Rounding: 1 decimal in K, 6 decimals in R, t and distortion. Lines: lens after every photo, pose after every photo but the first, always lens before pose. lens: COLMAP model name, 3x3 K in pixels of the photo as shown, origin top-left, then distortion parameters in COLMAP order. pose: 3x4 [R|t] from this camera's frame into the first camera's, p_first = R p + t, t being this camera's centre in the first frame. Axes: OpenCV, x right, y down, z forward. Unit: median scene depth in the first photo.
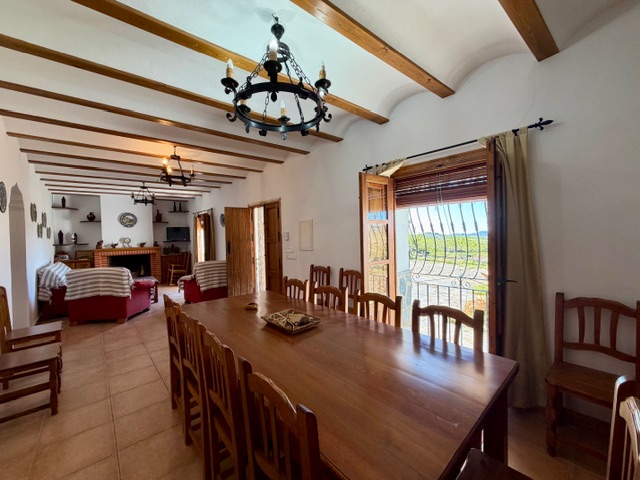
lens RADIAL K [[253.3, 0, 319.1], [0, 253.3, 238.3], [0, 0, 1]] dist [-0.000449, -0.000125]
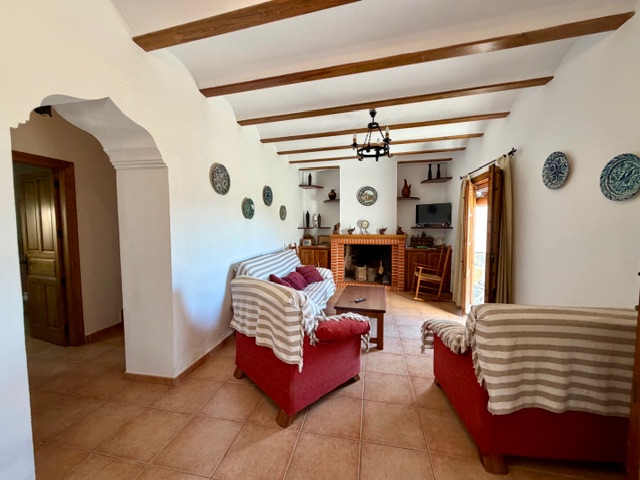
lens RADIAL K [[253.3, 0, 313.2], [0, 253.3, 238.6], [0, 0, 1]] dist [-0.000449, -0.000125]
pose [[0.574120, 0.068433, -0.815907, -0.322112], [-0.019815, 0.997370, 0.069710, 0.001429], [0.818532, -0.023855, 0.573966, 0.604277]]
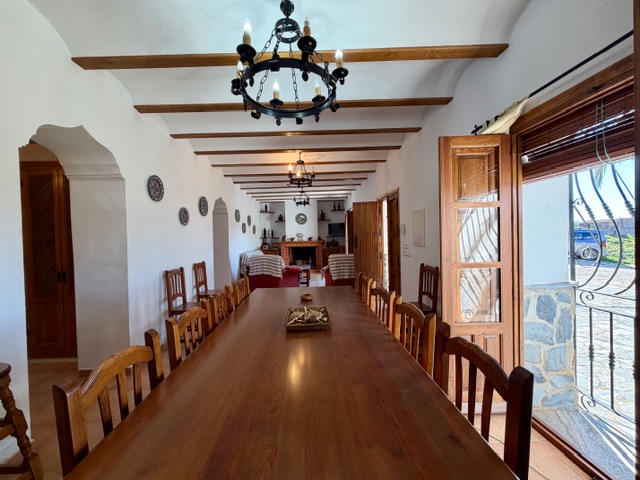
lens RADIAL K [[253.3, 0, 319.0], [0, 253.3, 240.3], [0, 0, 1]] dist [-0.000449, -0.000125]
pose [[0.772826, 0.015921, -0.634418, 0.162671], [-0.002945, 0.999764, 0.021502, 0.008243], [0.634611, -0.014749, 0.772691, 0.099256]]
